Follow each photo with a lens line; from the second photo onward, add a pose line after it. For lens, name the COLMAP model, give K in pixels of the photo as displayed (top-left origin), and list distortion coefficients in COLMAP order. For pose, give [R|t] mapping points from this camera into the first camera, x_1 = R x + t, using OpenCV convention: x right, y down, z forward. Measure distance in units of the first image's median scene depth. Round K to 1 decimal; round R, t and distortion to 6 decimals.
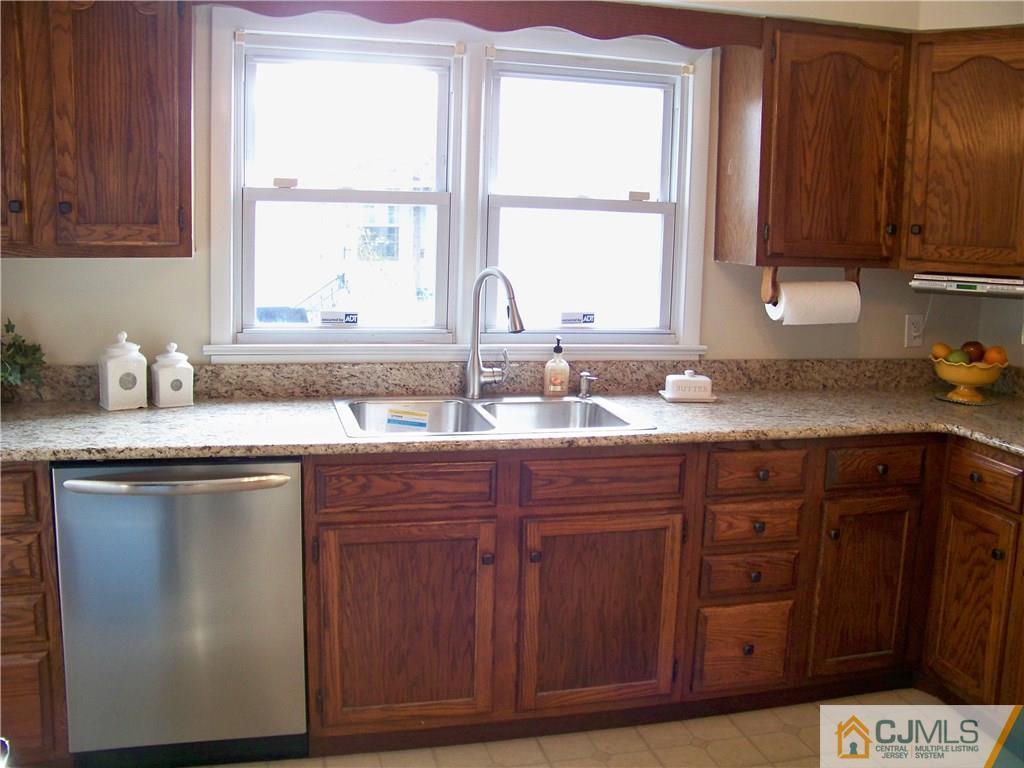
lens RADIAL K [[1004.0, 0, 512.0], [0, 1004.0, 384.0], [0, 0, 1]] dist [-0.257009, 0.296927]
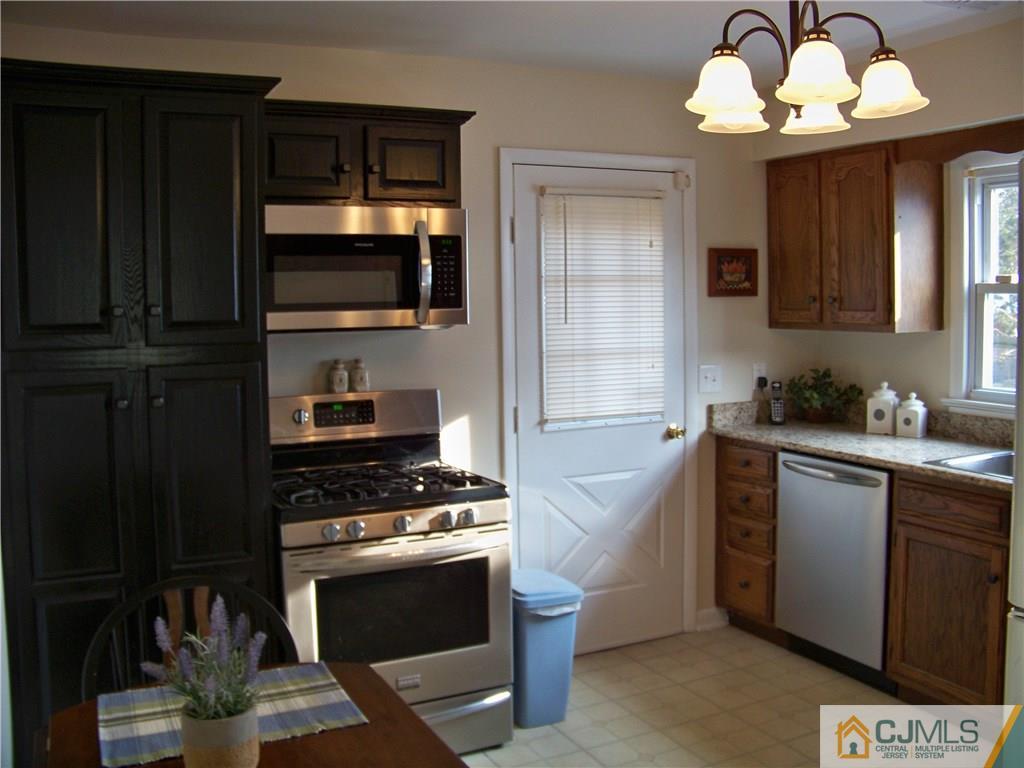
lens RADIAL K [[1004.0, 0, 512.0], [0, 1004.0, 384.0], [0, 0, 1]] dist [-0.257009, 0.296927]
pose [[0.190296, 0.056946, -0.980074, 1.014131], [-0.143221, 0.989246, 0.029671, -0.013456], [0.971224, 0.134721, 0.196405, 0.155716]]
